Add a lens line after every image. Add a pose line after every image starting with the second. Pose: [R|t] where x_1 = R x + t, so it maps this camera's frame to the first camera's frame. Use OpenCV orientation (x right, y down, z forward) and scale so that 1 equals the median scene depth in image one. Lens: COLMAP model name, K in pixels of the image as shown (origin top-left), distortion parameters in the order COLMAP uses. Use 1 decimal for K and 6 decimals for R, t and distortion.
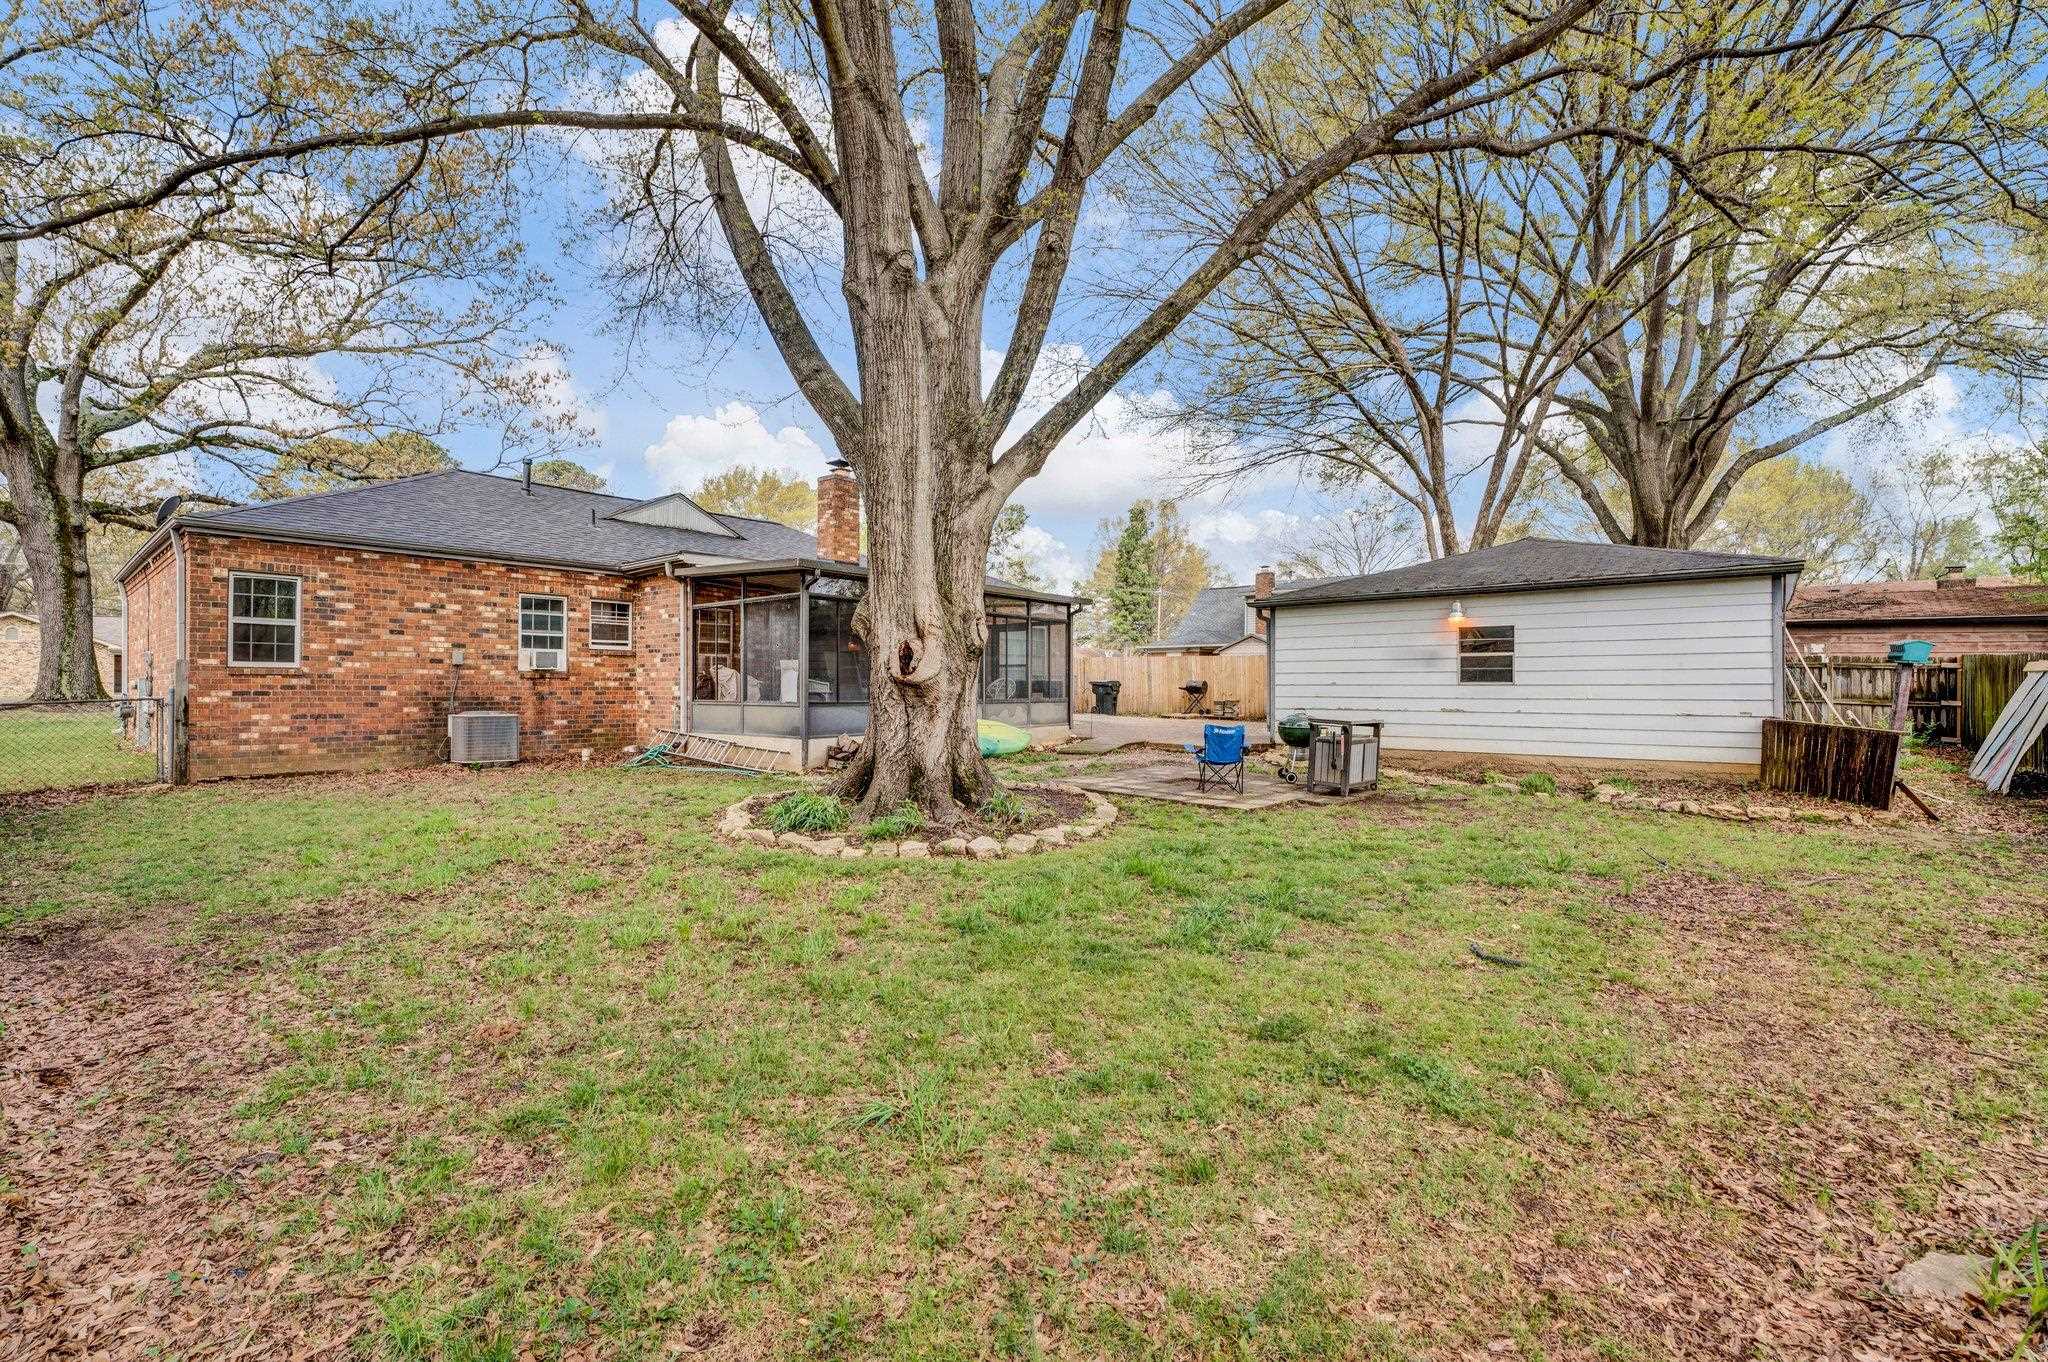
lens RADIAL K [[895.3, 0, 1013.8], [0, 895.3, 686.0], [0, 0, 1]] dist [-0.021641, 0.001079]
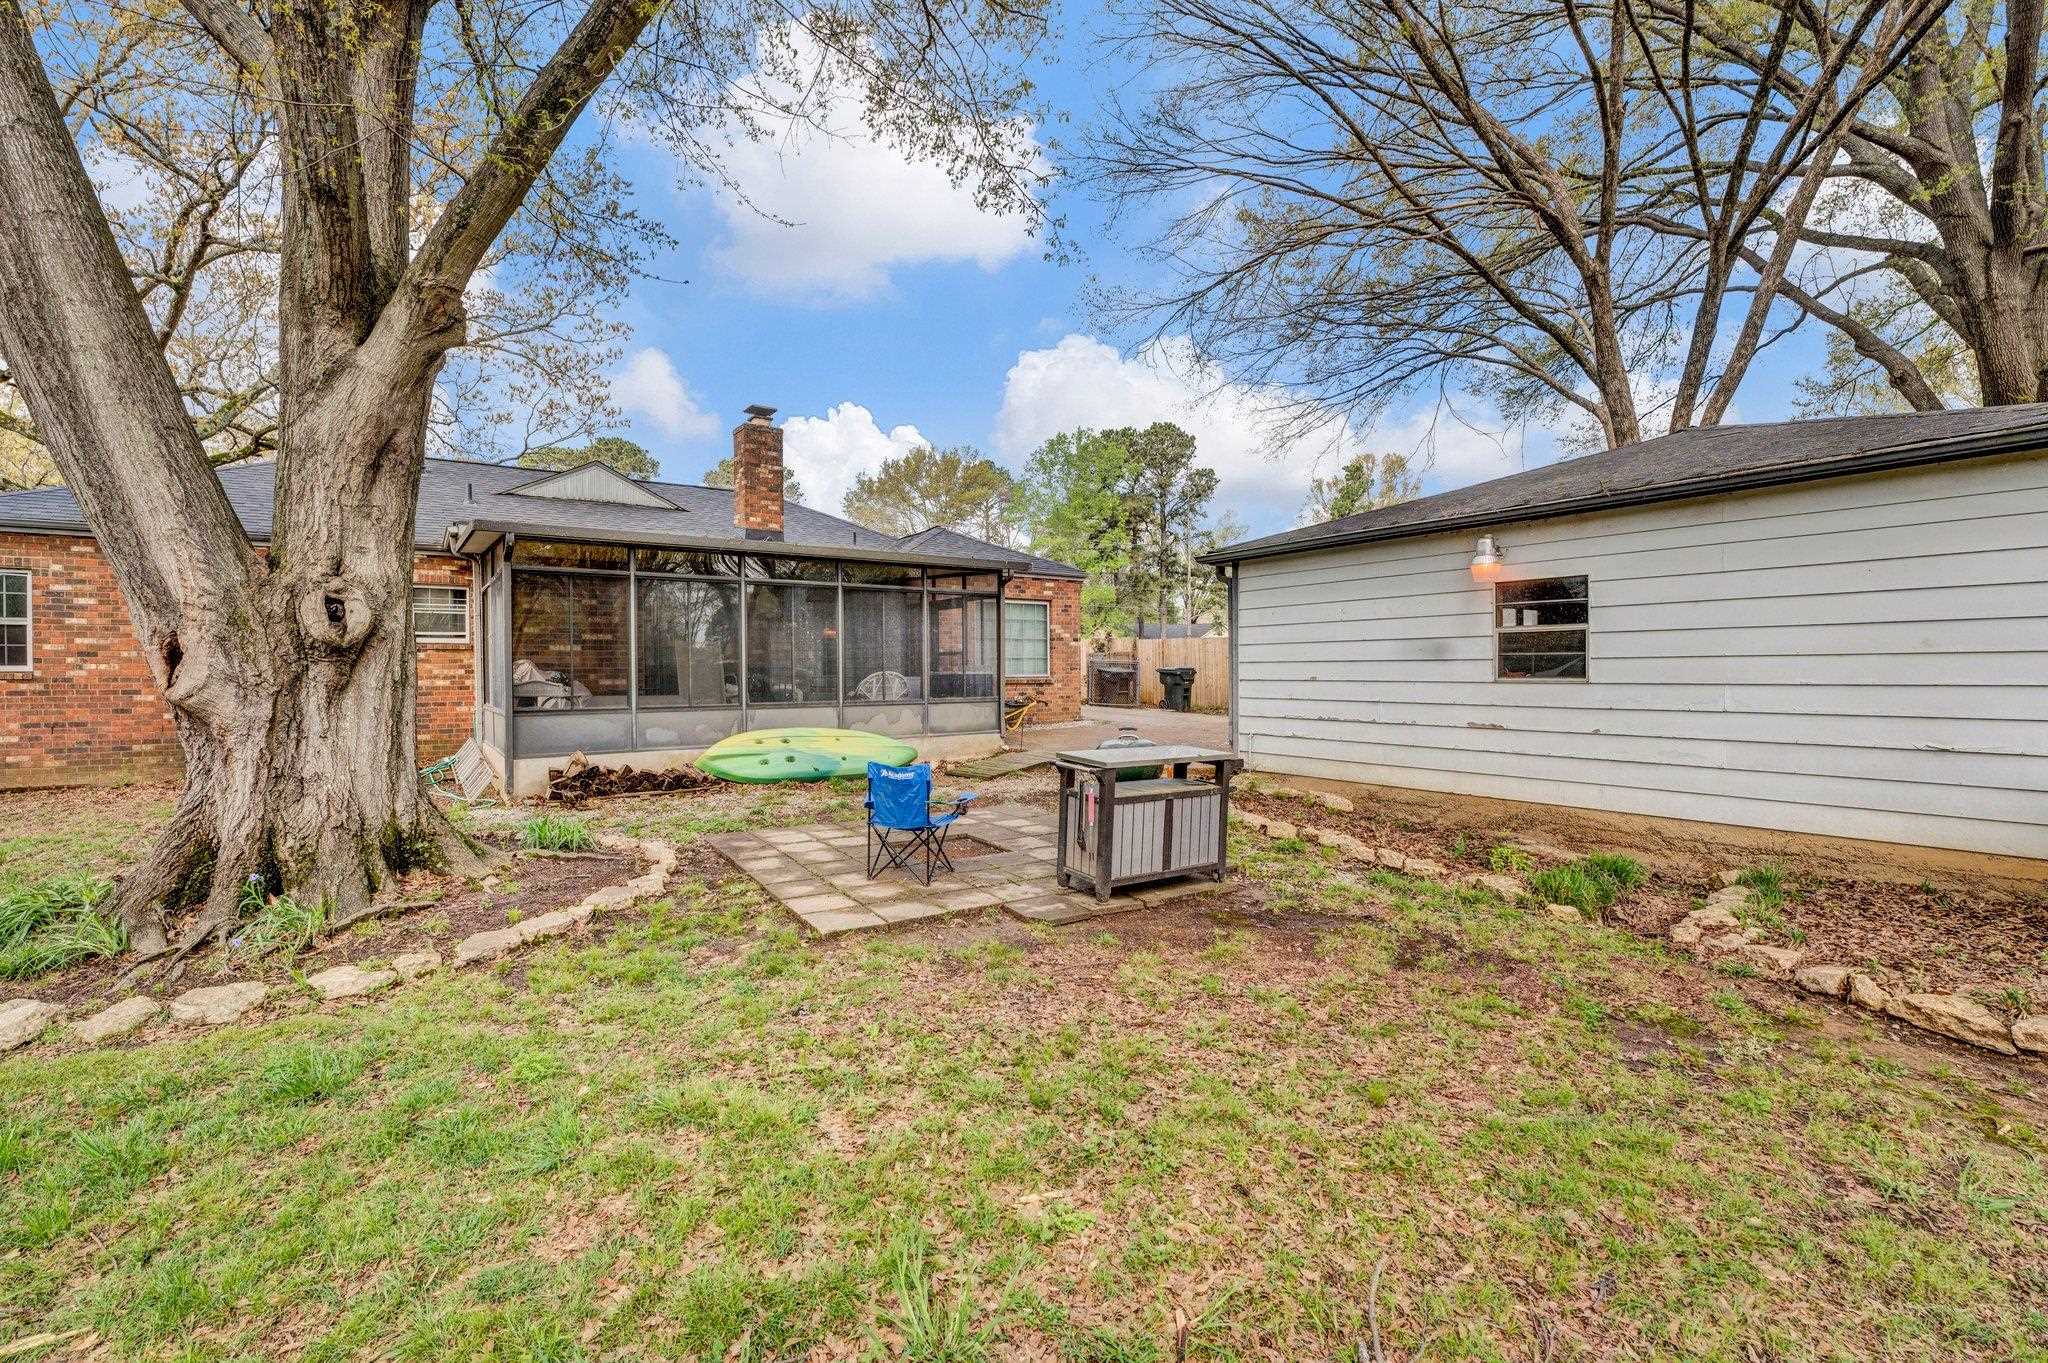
lens RADIAL K [[895.3, 0, 1030.7], [0, 895.3, 682.6], [0, 0, 1]] dist [-0.021641, 0.001079]
pose [[0.963103, -0.004087, -0.269101, 0.386383], [0.008887, 0.999822, 0.016619, -0.013916], [0.268985, -0.018397, 0.962969, 0.387267]]
